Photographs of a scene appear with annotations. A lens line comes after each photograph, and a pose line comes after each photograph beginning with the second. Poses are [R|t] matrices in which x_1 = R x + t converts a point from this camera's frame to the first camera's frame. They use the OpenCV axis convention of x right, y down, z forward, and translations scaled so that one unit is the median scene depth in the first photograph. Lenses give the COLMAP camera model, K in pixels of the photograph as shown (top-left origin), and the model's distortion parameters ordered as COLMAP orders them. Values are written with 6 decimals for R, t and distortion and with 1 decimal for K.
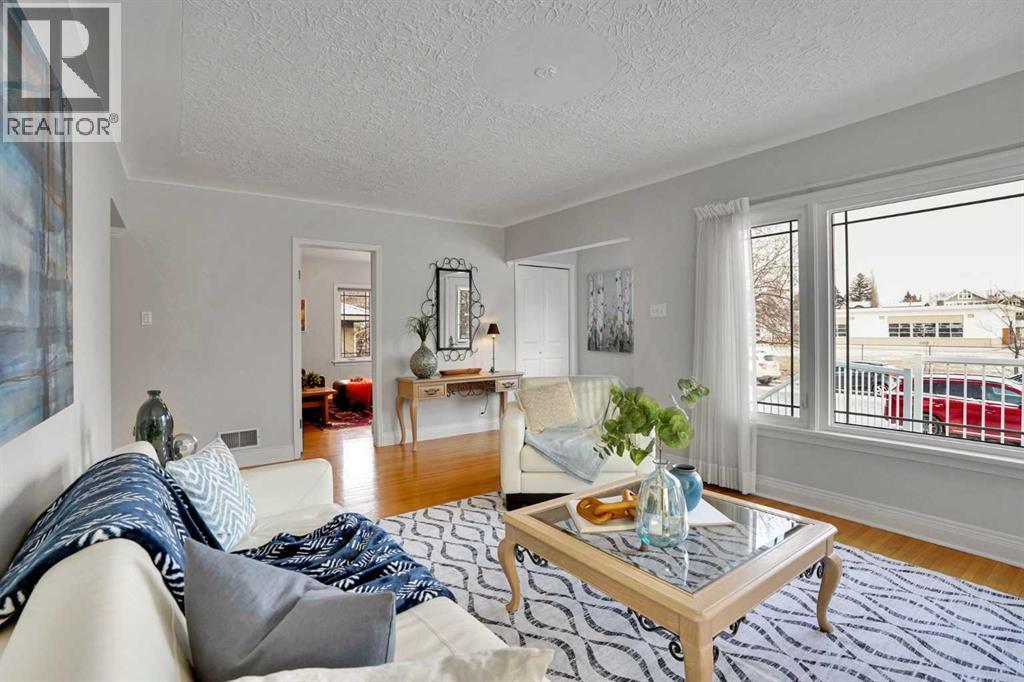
lens RADIAL K [[480.3, 0, 502.9], [0, 480.3, 339.8], [0, 0, 1]] dist [-0.047943, 0.005869]
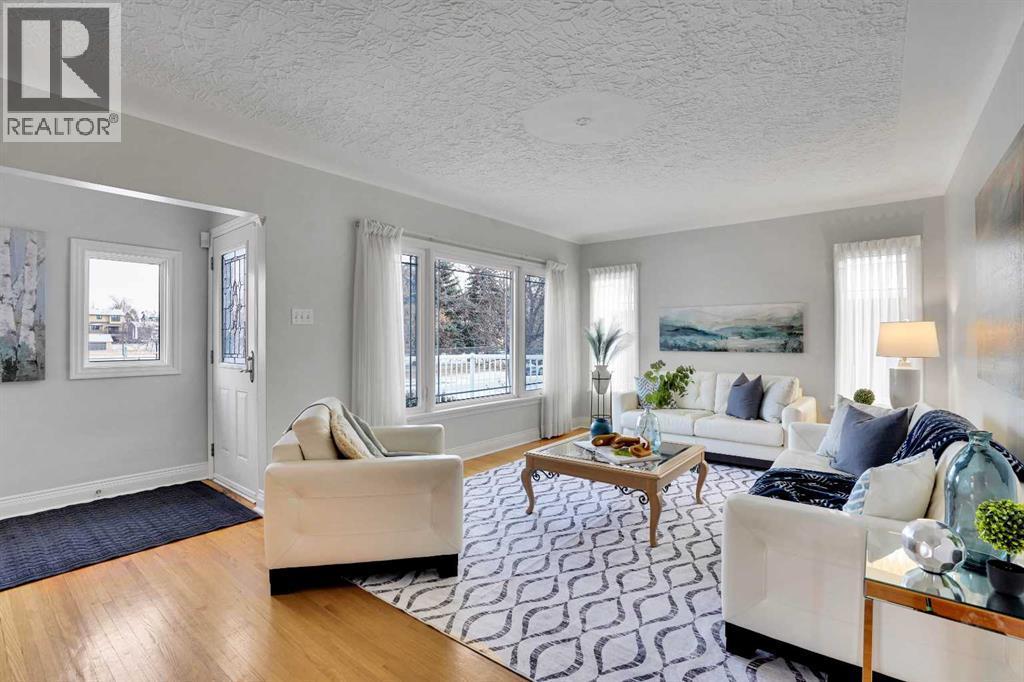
lens RADIAL K [[480.3, 0, 505.0], [0, 480.3, 335.2], [0, 0, 1]] dist [-0.047943, 0.005869]
pose [[-0.272472, 0.011802, 0.962091, -0.782561], [0.024762, 0.999680, -0.005250, -0.019947], [-0.961845, 0.022393, -0.272677, 1.183214]]
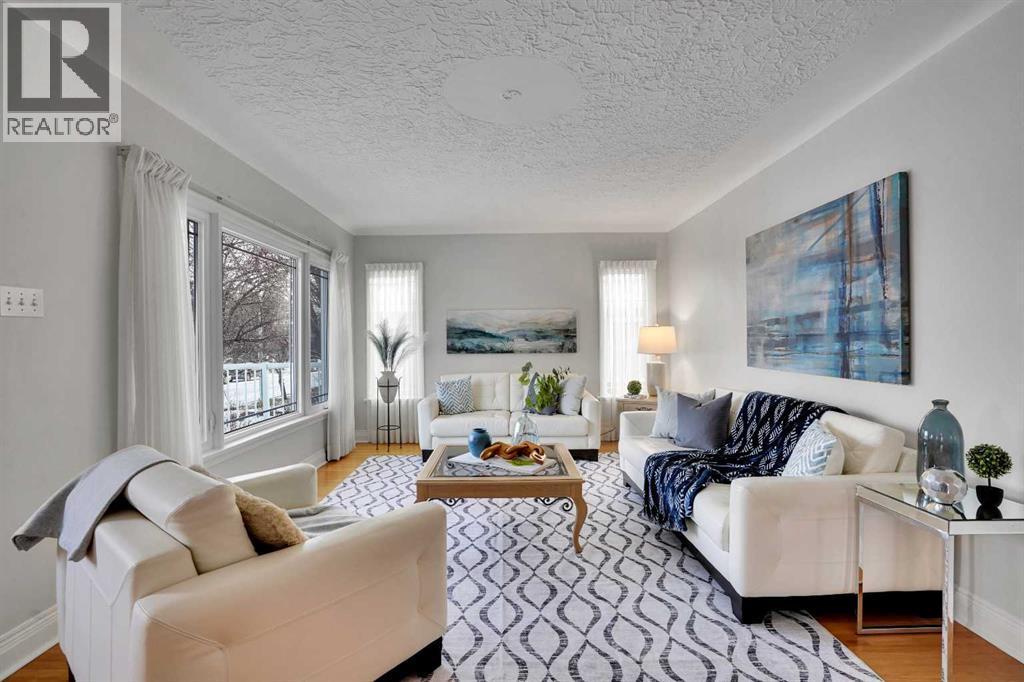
lens RADIAL K [[480.3, 0, 508.9], [0, 480.3, 344.2], [0, 0, 1]] dist [-0.047943, 0.005869]
pose [[-0.820187, 0.008951, 0.572026, -0.393256], [0.027126, 0.999361, 0.023257, -0.027478], [-0.571452, 0.034592, -0.819906, 1.464566]]
